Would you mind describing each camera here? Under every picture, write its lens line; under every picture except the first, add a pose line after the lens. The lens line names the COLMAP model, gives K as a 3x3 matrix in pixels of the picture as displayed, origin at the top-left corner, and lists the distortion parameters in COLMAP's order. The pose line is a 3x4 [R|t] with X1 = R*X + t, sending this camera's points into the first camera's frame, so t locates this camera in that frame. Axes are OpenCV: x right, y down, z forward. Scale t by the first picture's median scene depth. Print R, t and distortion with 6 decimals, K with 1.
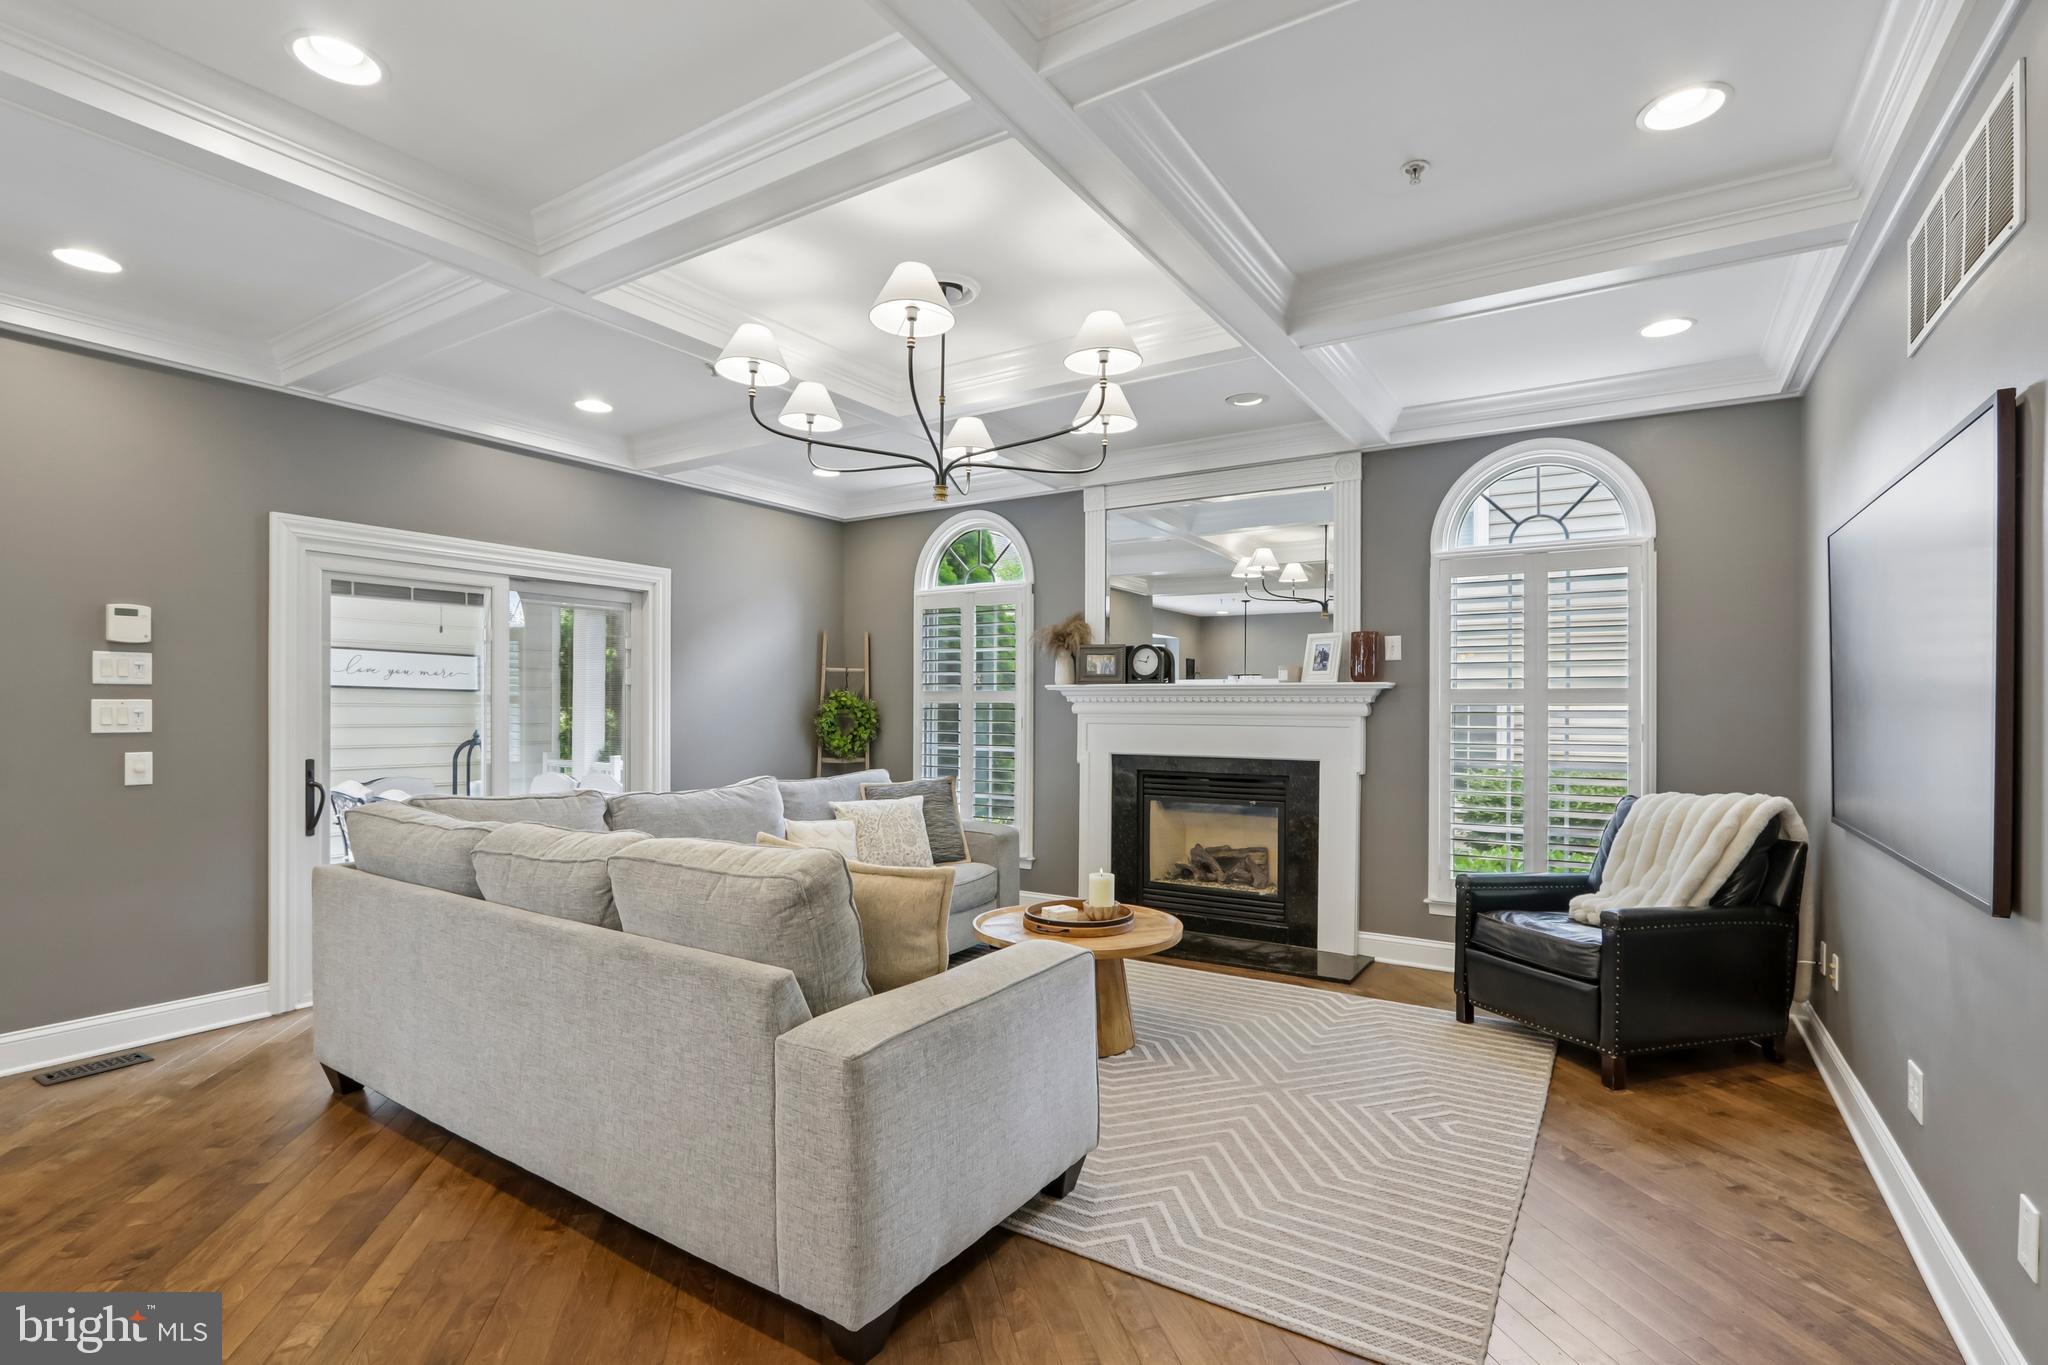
lens RADIAL K [[960.3, 0, 1020.0], [0, 960.3, 705.0], [0, 0, 1]] dist [-0.014935, 0.000882]
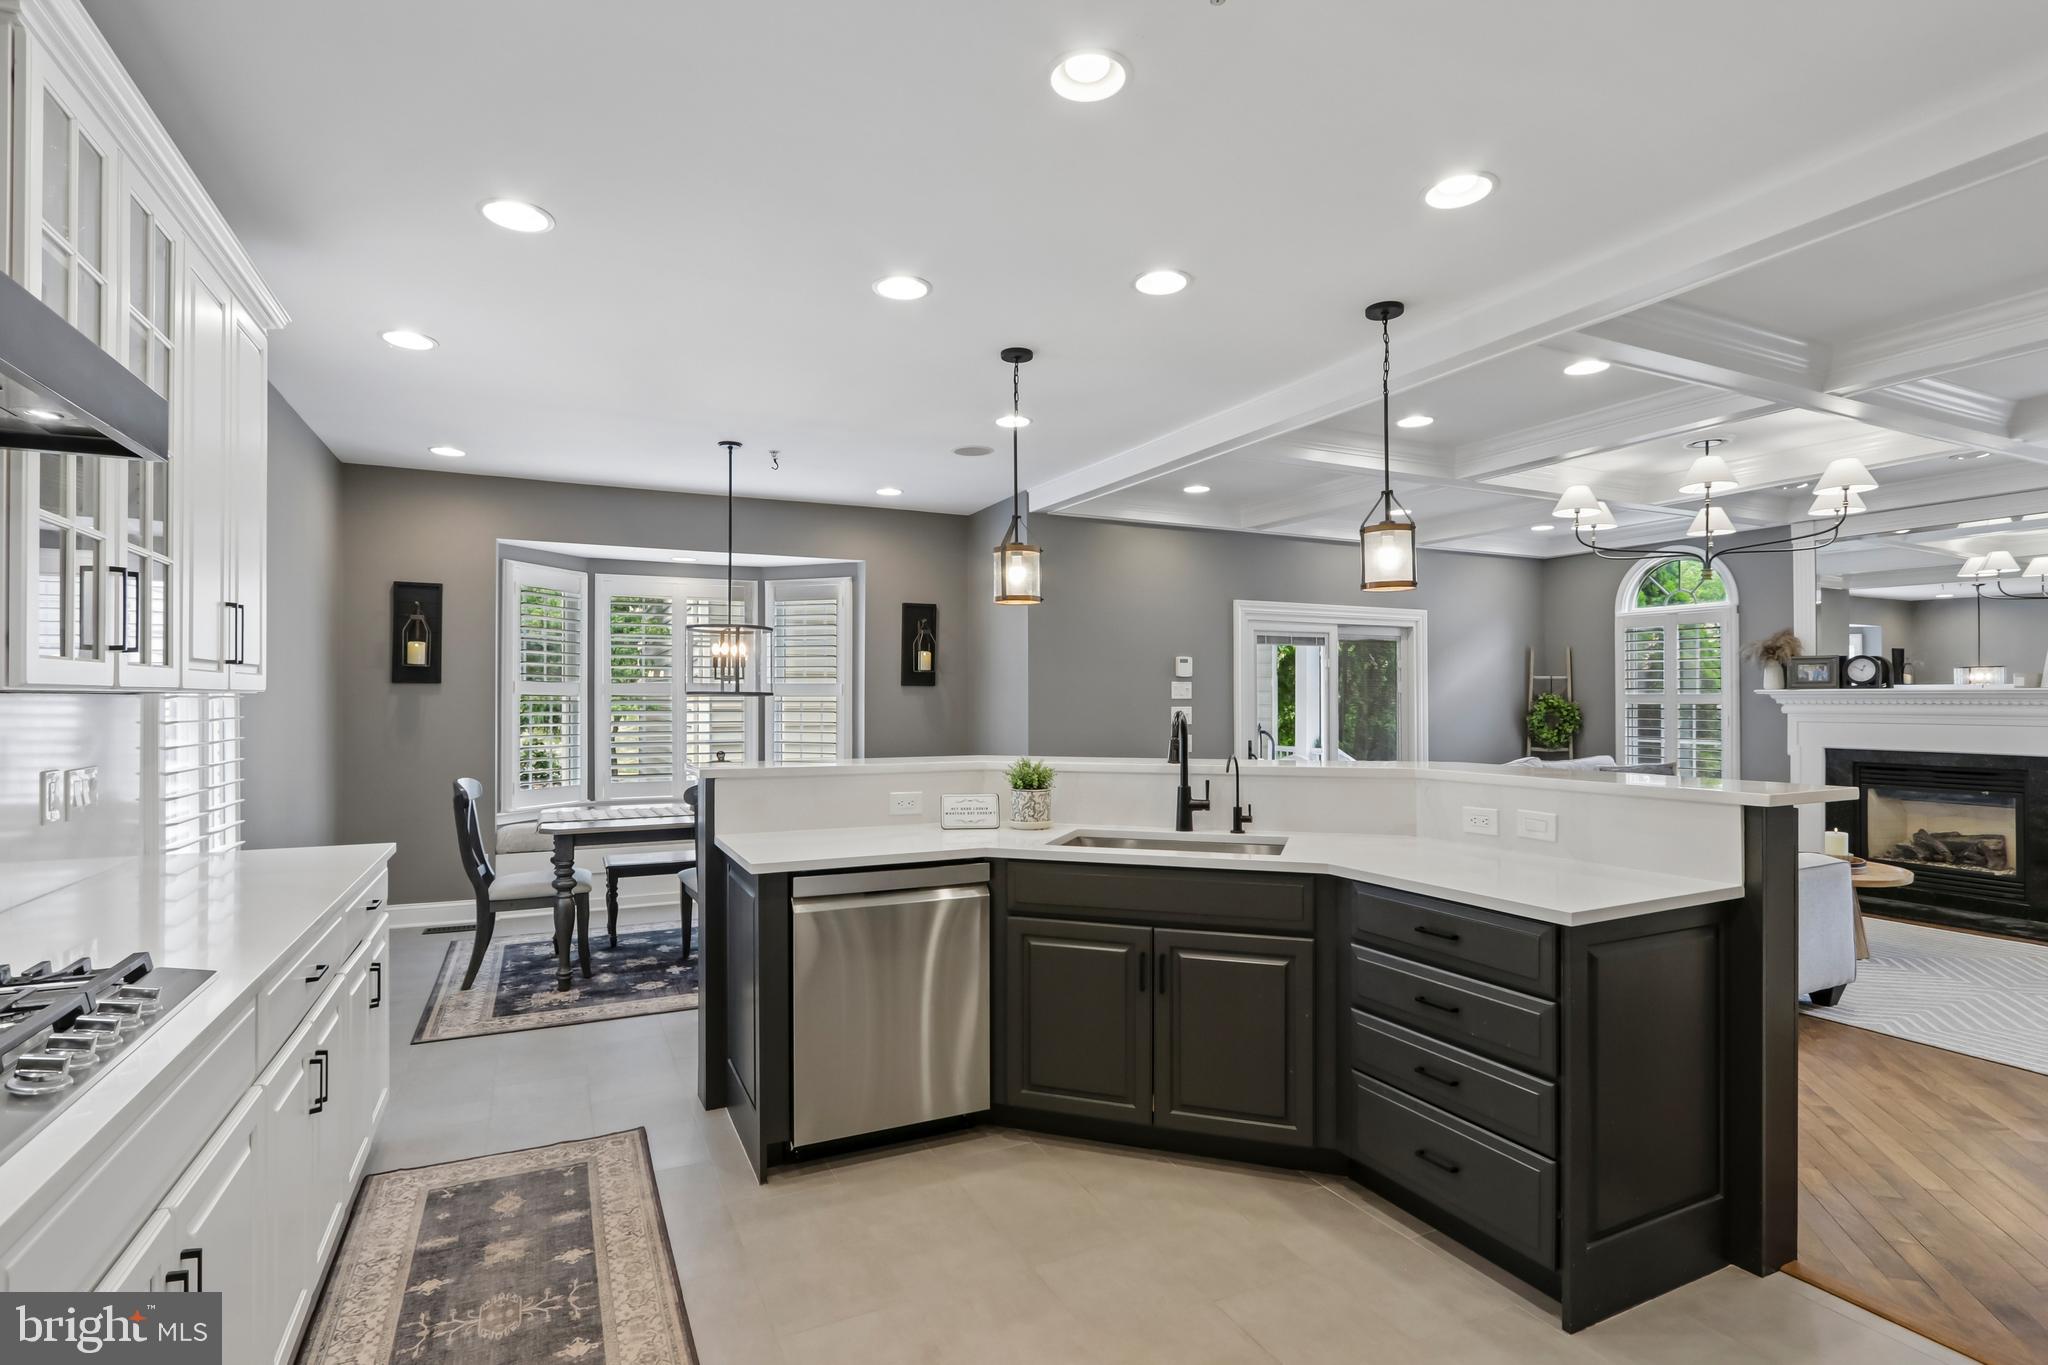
lens RADIAL K [[986.2, 0, 1019.0], [0, 986.2, 691.6], [0, 0, 1]] dist [-0.015224, 0.001242]
pose [[0.850820, -0.008703, -0.525386, -0.132605], [0.005877, 0.999958, -0.007046, -0.017781], [0.525425, 0.002907, 0.850835, -0.617210]]
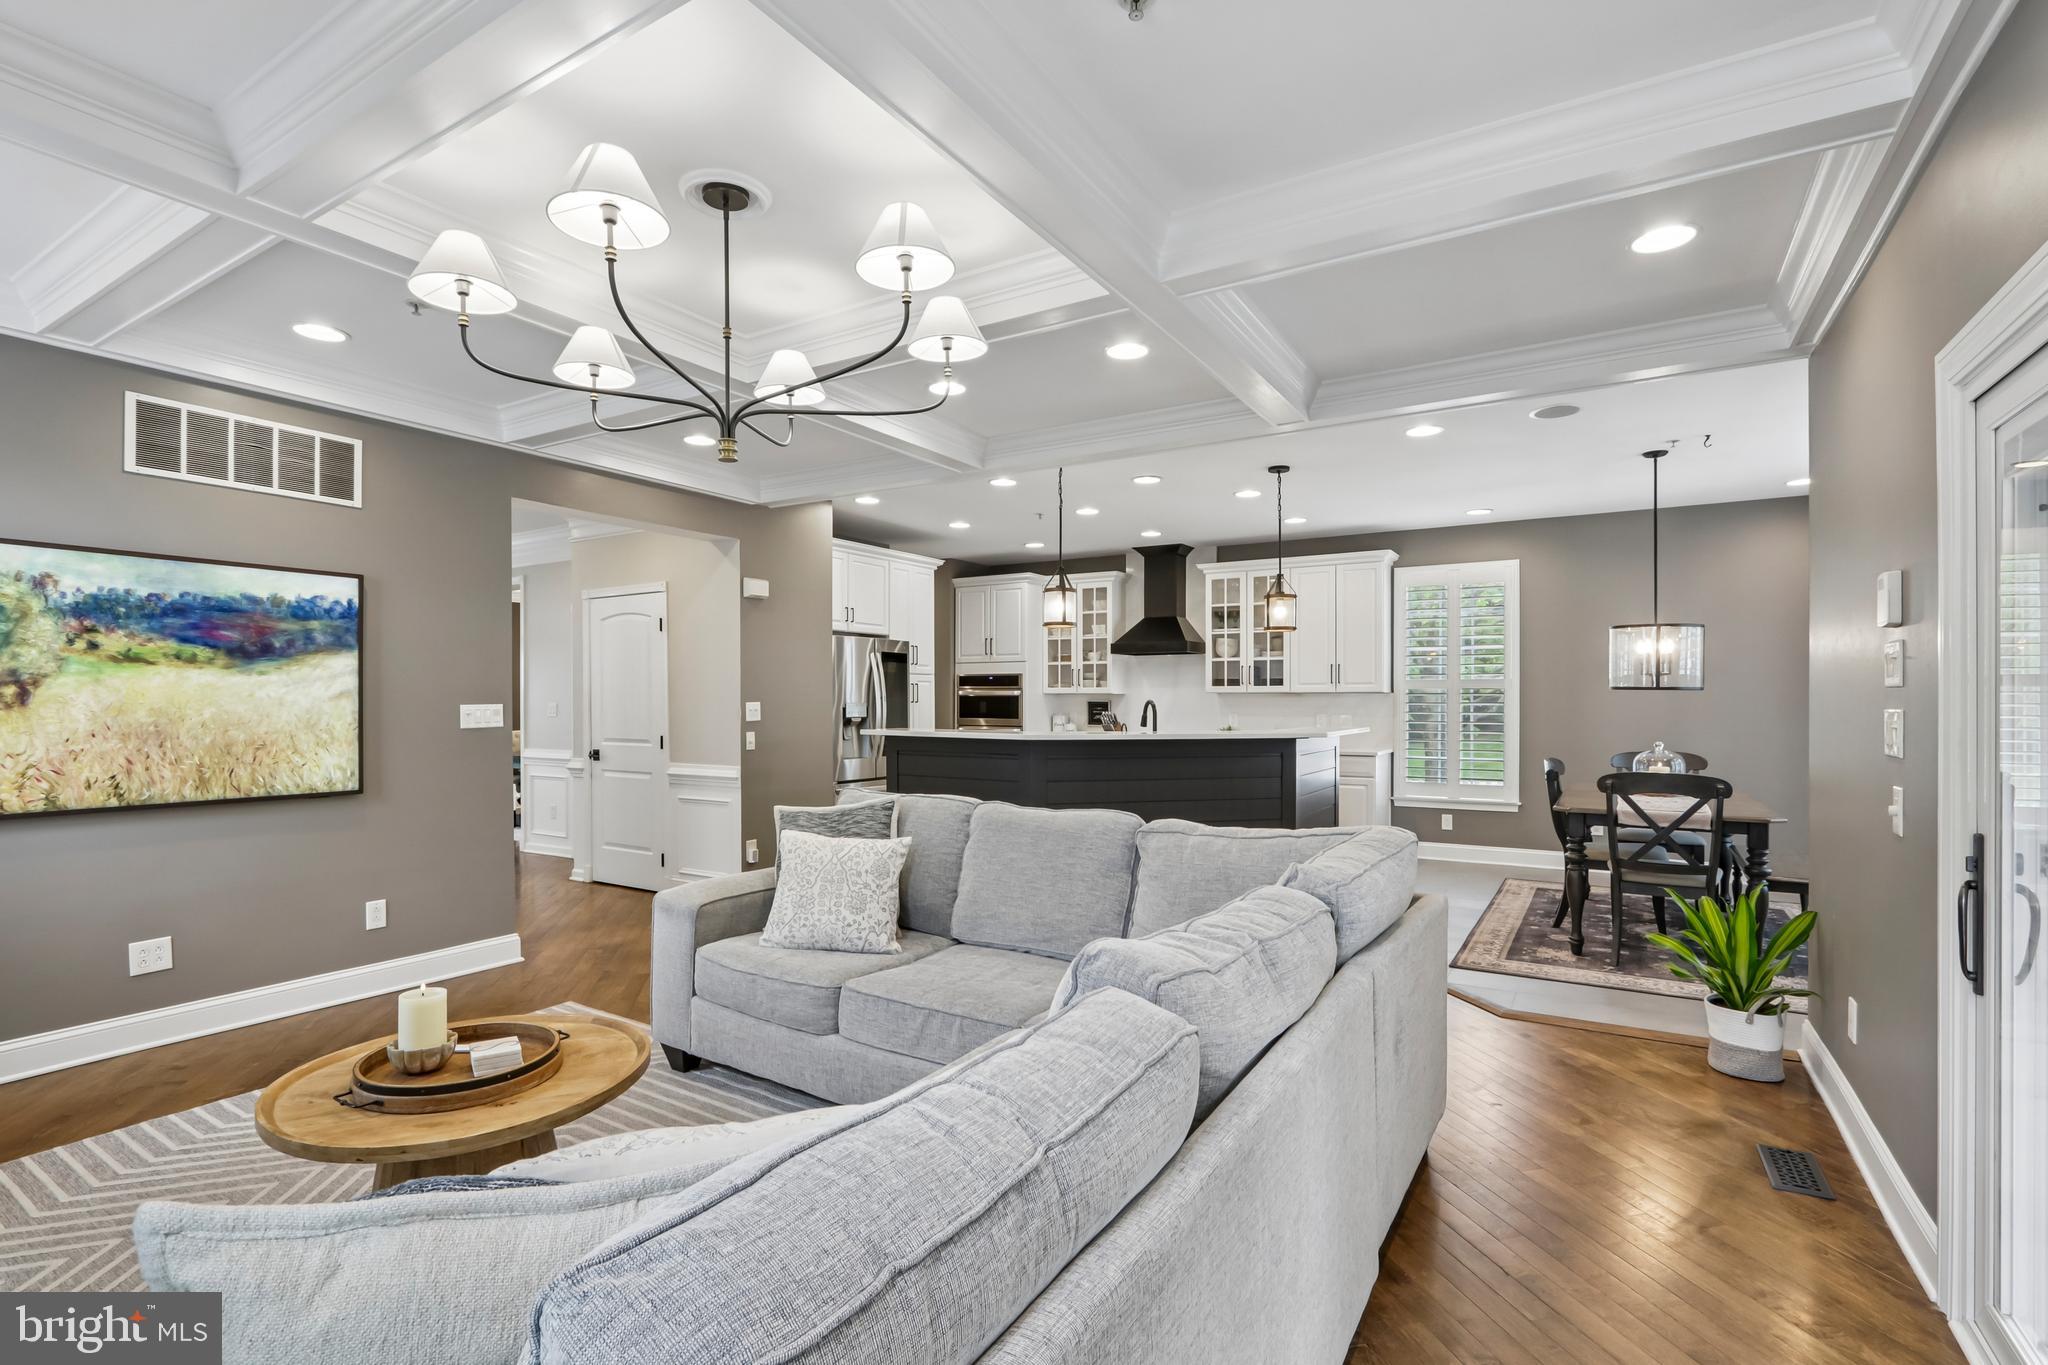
lens RADIAL K [[960.3, 0, 1020.0], [0, 960.3, 705.0], [0, 0, 1]] dist [-0.014935, 0.000882]
pose [[-0.999893, -0.004175, -0.013998, -0.212077], [-0.004236, 0.999982, 0.004357, -0.006958], [0.013980, 0.004415, -0.999893, 1.217131]]
